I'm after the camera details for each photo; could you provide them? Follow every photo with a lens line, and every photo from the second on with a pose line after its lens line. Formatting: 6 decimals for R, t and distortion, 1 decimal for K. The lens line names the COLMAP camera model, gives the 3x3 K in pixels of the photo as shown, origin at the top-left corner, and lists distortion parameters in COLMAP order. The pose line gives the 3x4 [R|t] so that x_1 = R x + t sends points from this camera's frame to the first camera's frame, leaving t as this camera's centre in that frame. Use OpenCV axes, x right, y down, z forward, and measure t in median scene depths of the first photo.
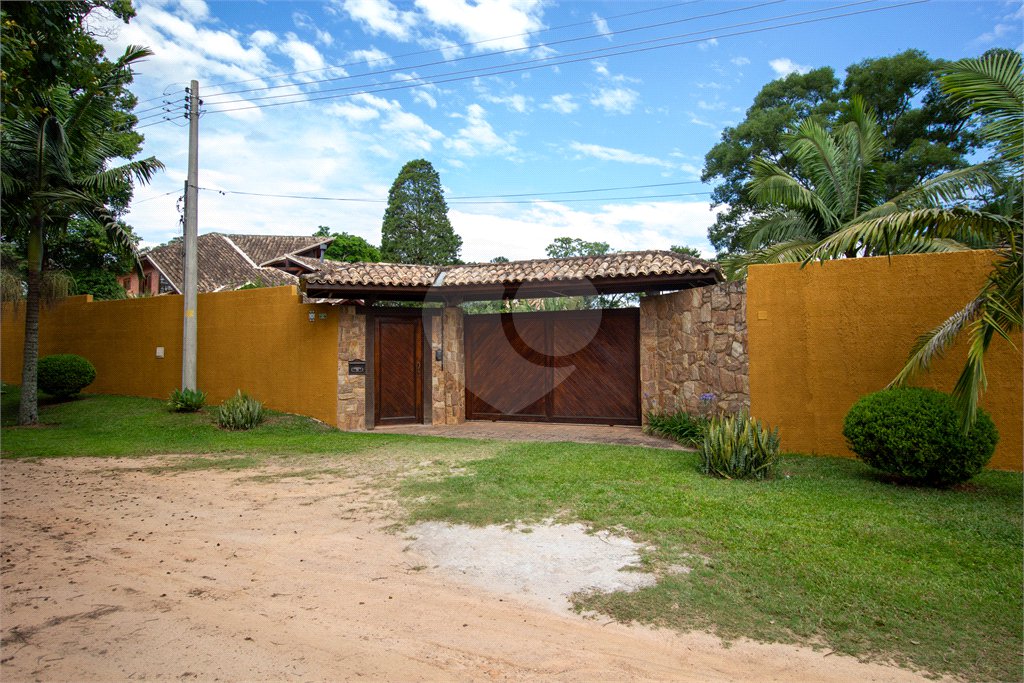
lens RADIAL K [[571.3, 0, 511.1], [0, 571.3, 331.0], [0, 0, 1]] dist [-0.001434, -0.013073]
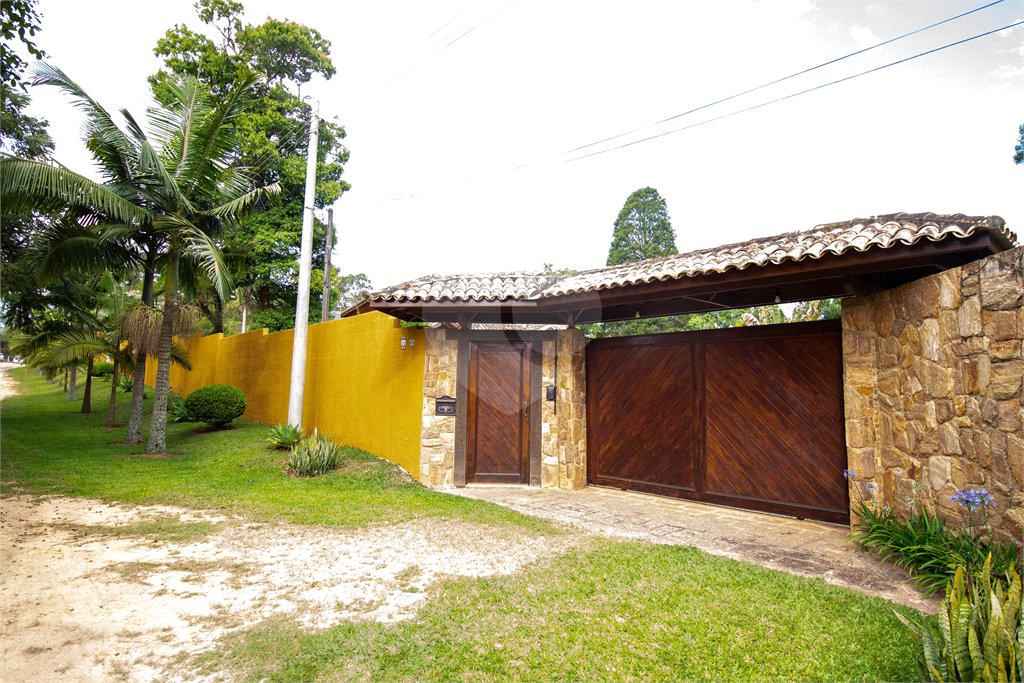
lens RADIAL K [[571.3, 0, 511.1], [0, 571.3, 331.0], [0, 0, 1]] dist [-0.001434, -0.013073]
pose [[0.911000, -0.022488, -0.411793, 0.142133], [-0.004340, 0.997934, -0.064099, 0.009677], [0.412384, 0.060182, 0.909020, 0.308329]]
